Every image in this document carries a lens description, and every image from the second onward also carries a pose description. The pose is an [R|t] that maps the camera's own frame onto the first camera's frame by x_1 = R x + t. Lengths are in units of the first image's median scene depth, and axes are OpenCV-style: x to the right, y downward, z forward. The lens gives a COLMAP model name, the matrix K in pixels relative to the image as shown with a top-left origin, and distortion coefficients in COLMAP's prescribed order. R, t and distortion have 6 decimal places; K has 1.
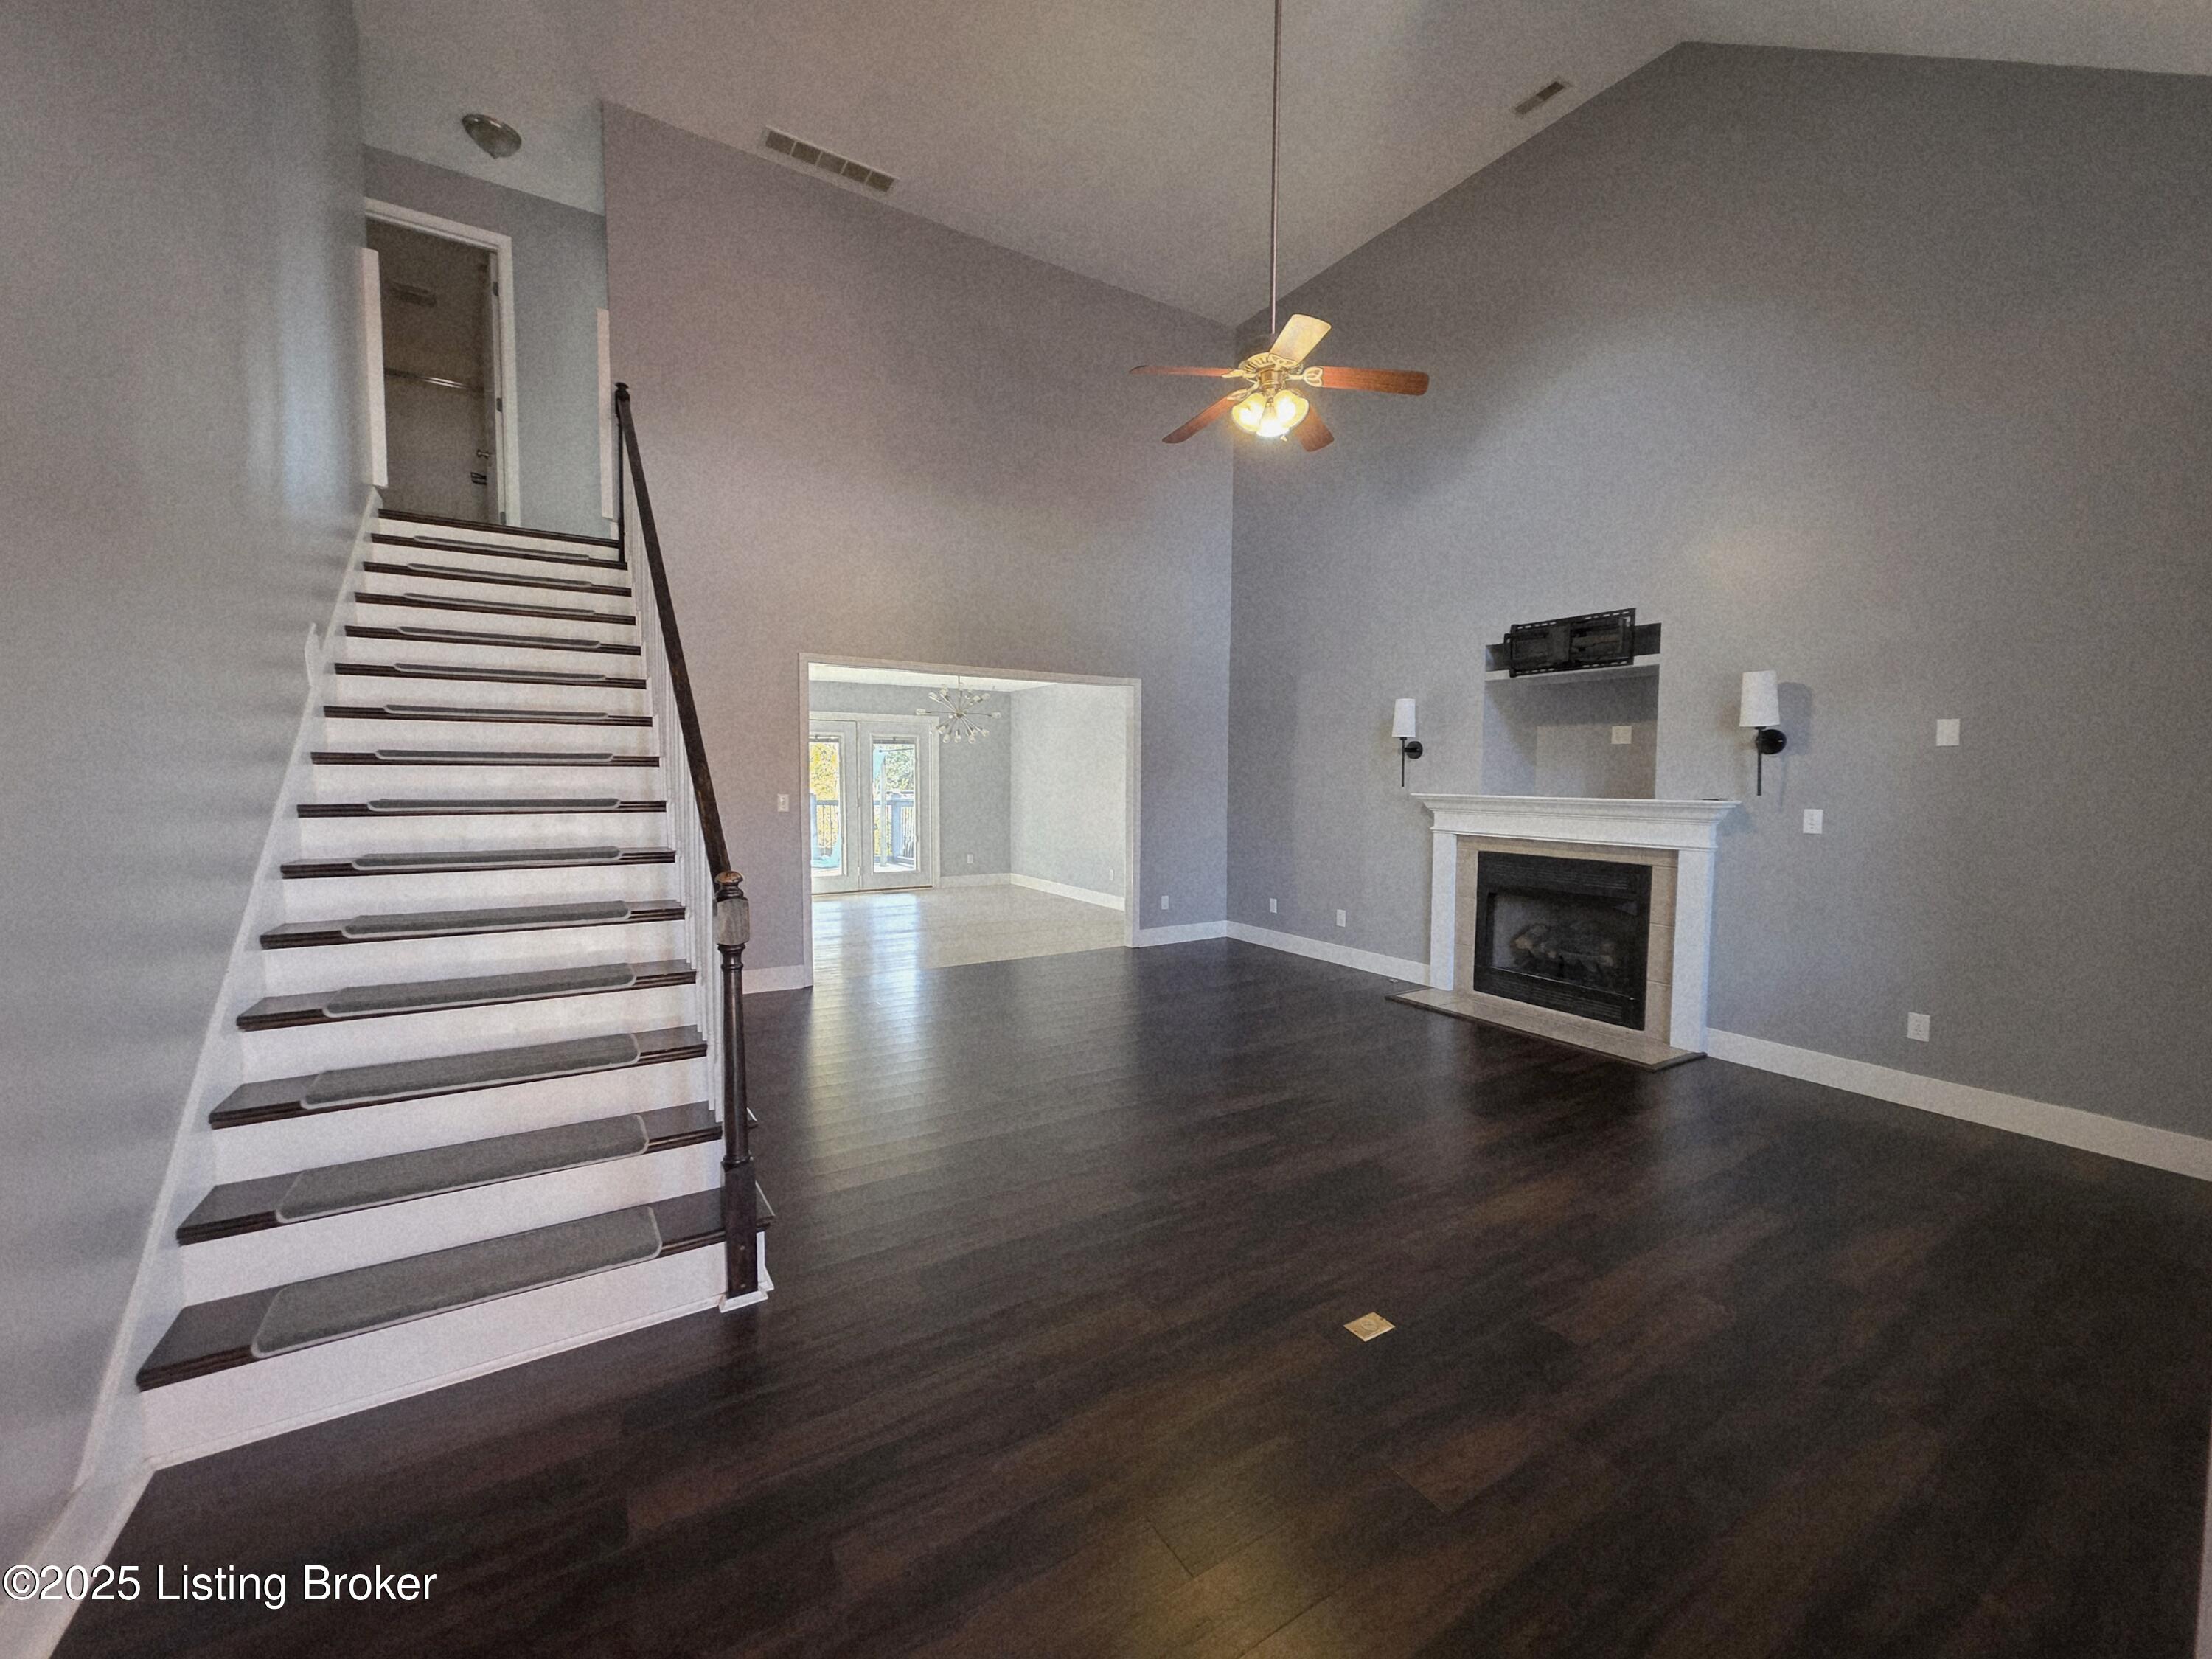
lens RADIAL K [[881.8, 0, 1106.0], [0, 881.8, 829.5], [0, 0, 1]] dist [0.003101, -0.000295]
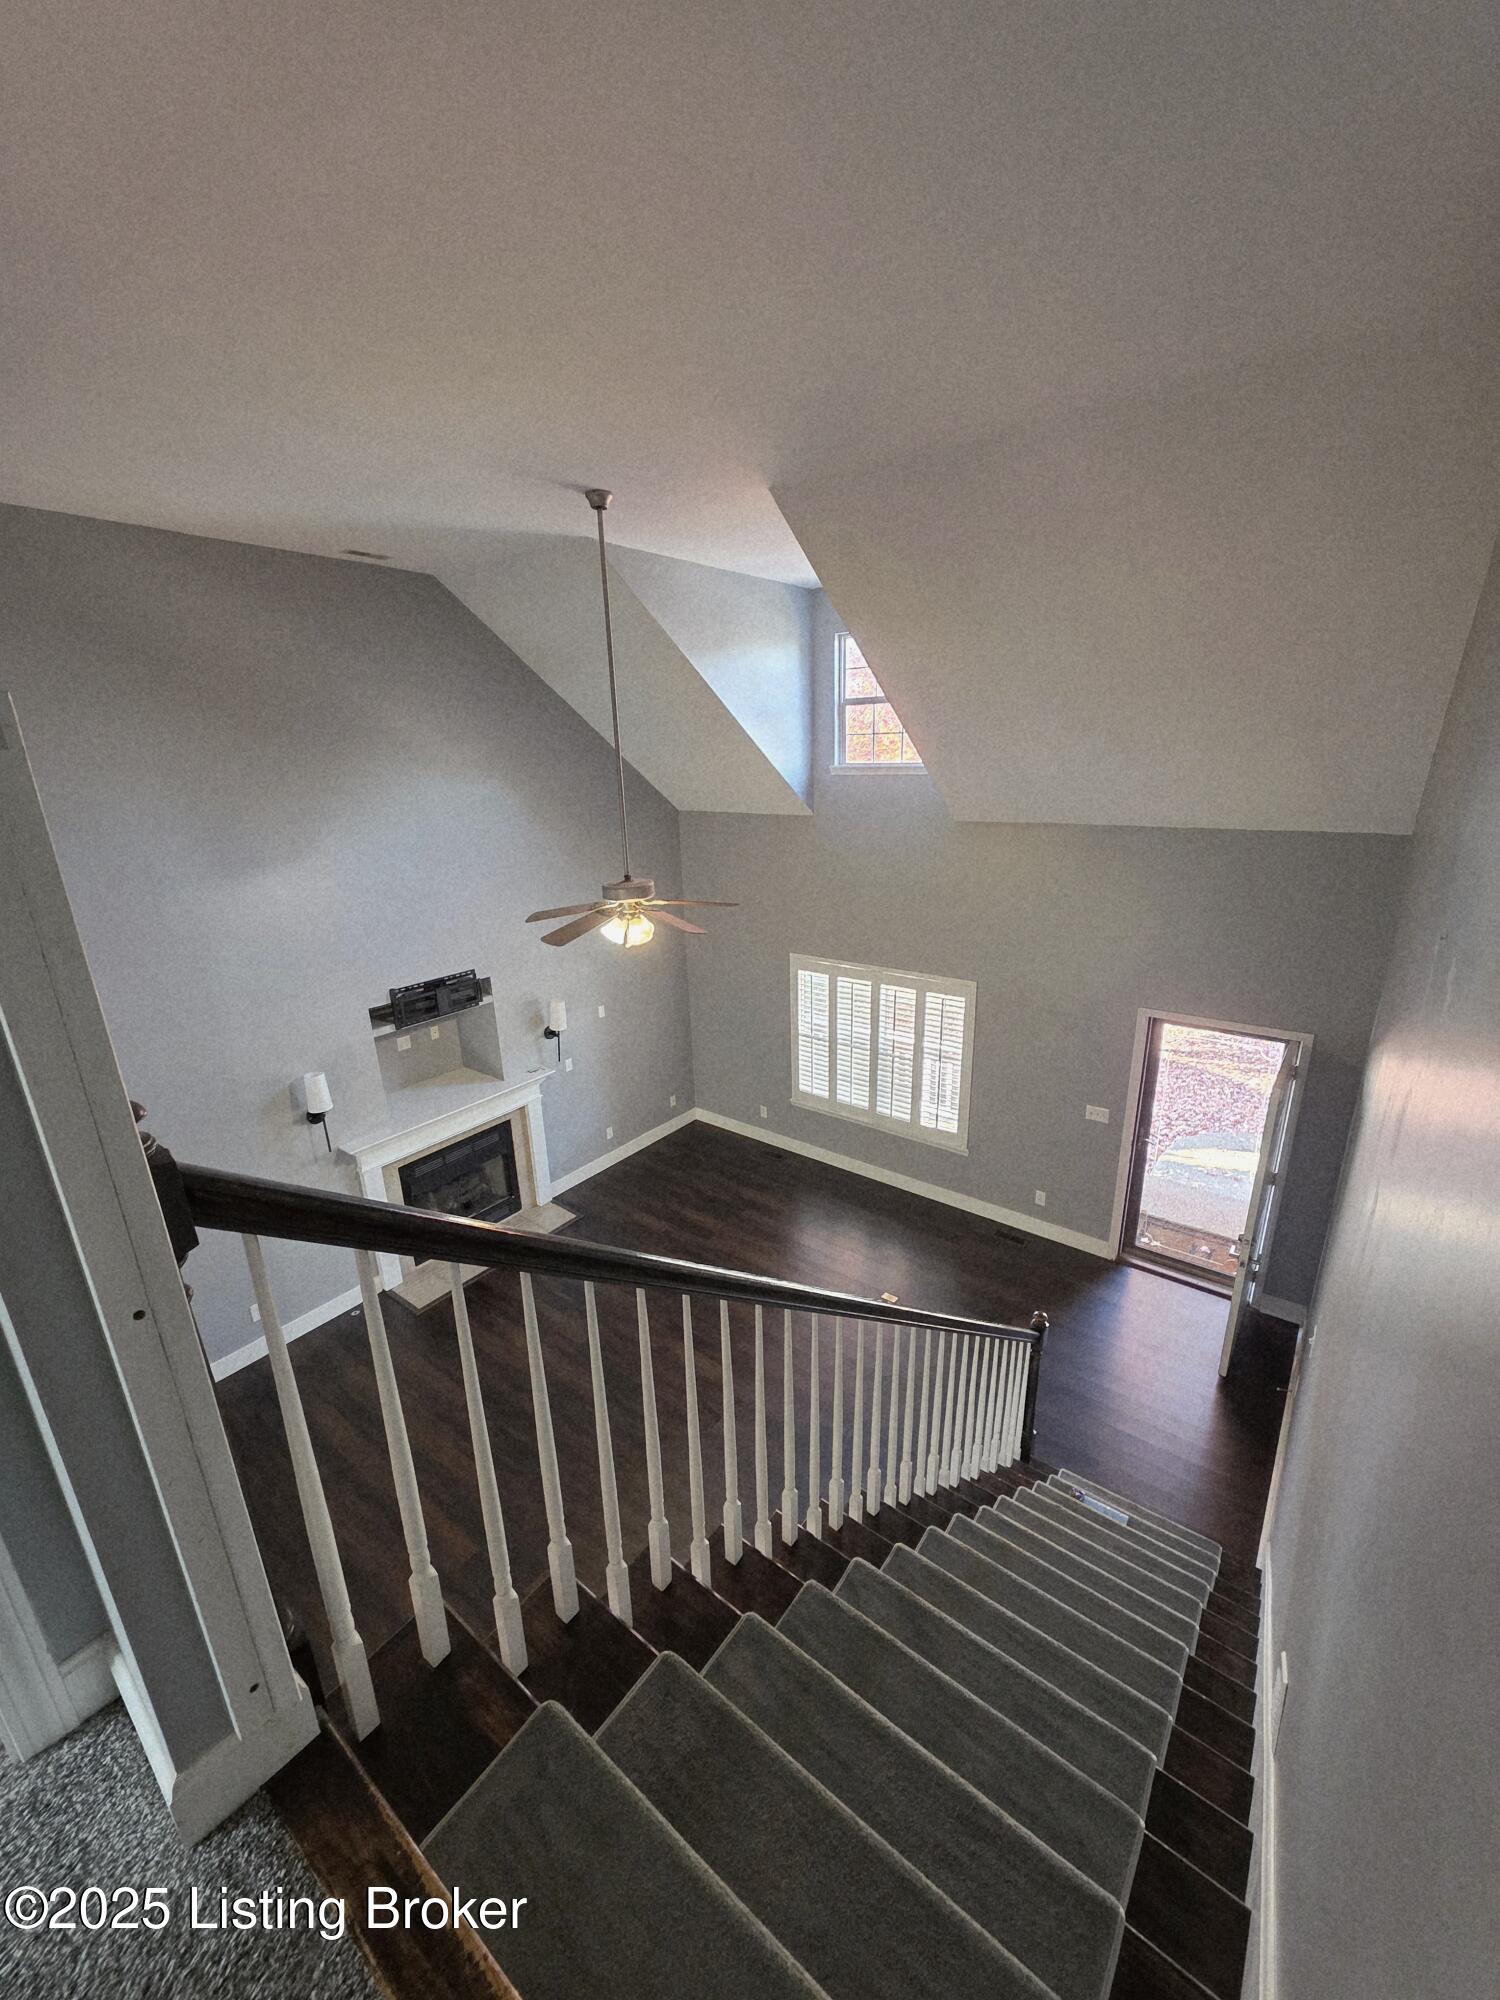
lens RADIAL K [[797.3, 0, 757.9], [0, 797.3, 1002.3], [0, 0, 1]] dist [0.003101, -0.000295]
pose [[-0.346662, -0.281682, 0.894696, -0.799133], [0.075767, 0.942318, 0.326032, -0.609077], [-0.934925, 0.180811, -0.305324, 0.987492]]
